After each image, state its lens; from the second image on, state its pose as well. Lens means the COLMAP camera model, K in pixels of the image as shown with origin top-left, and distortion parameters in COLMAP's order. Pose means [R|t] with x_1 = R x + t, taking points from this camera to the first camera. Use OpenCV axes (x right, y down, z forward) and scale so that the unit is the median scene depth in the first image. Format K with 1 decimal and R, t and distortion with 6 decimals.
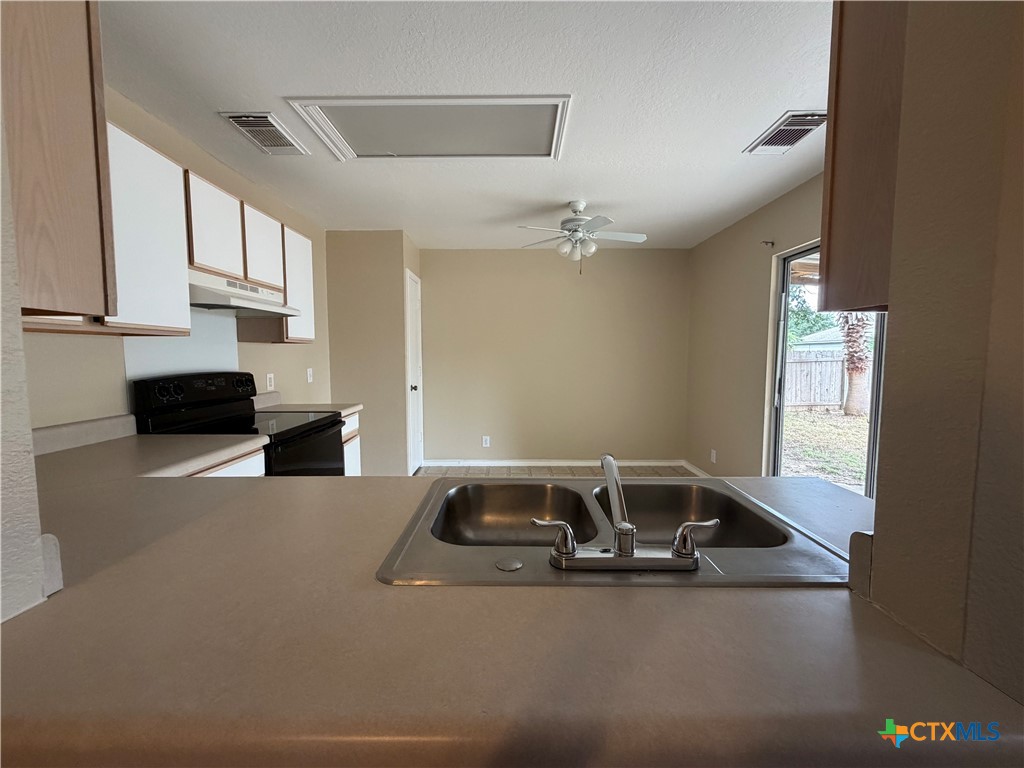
lens RADIAL K [[406.1, 0, 511.3], [0, 406.1, 384.5], [0, 0, 1]] dist [-0.002121, -0.000004]
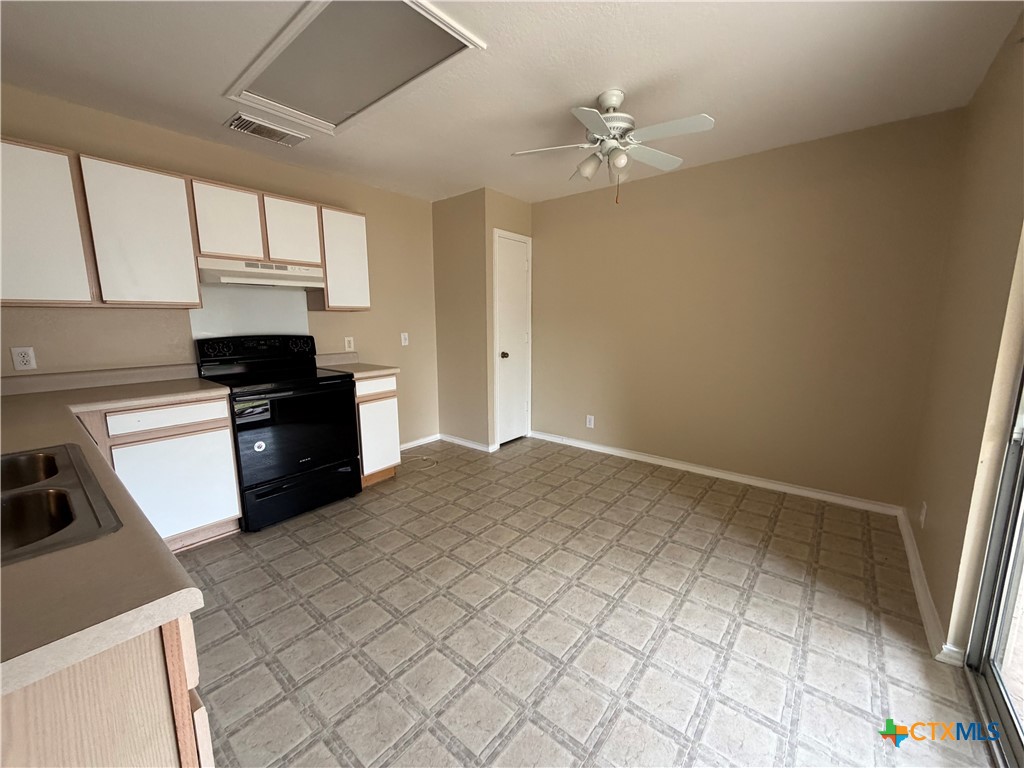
lens RADIAL K [[406.1, 0, 512.5], [0, 406.1, 384.6], [0, 0, 1]] dist [-0.002121, -0.000004]
pose [[0.777984, 0.097381, -0.620691, 0.608285], [-0.041874, 0.993755, 0.103426, -0.035520], [0.626887, -0.054472, 0.777204, 0.412252]]
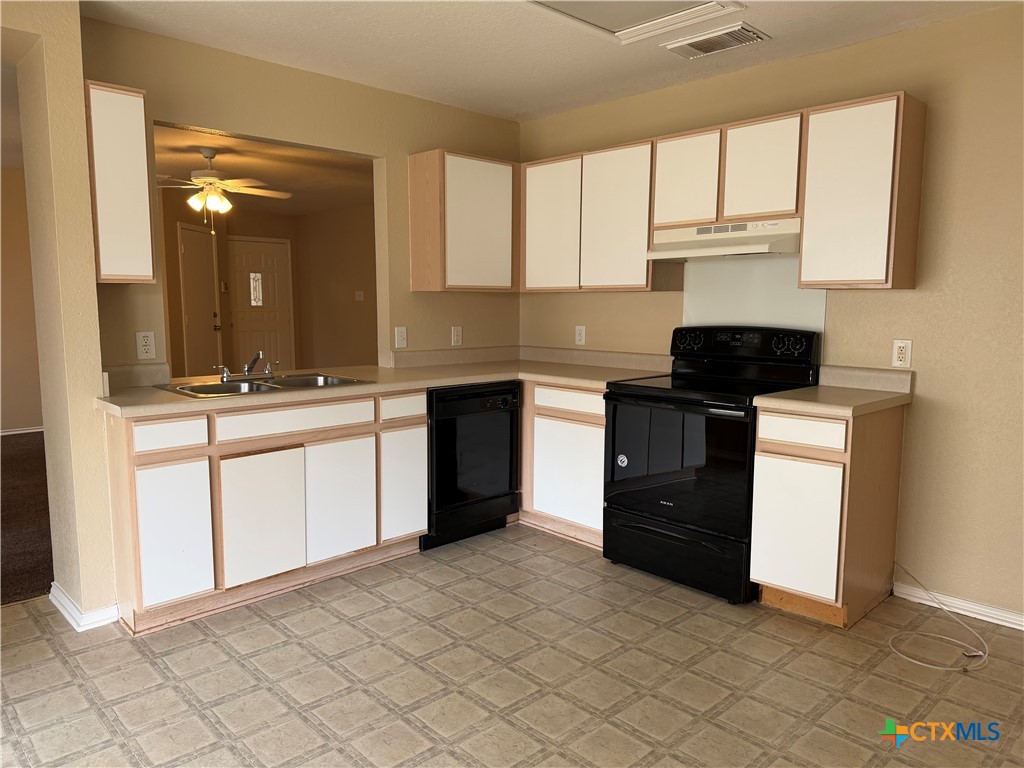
lens RADIAL K [[720.8, 0, 503.4], [0, 720.8, 384.8], [0, 0, 1]] dist [0.060481, -0.076523]
pose [[-0.724999, 0.082434, -0.683799, 0.652533], [-0.051231, 0.983607, 0.172895, -0.132523], [0.686842, 0.160380, -0.708891, 1.549360]]
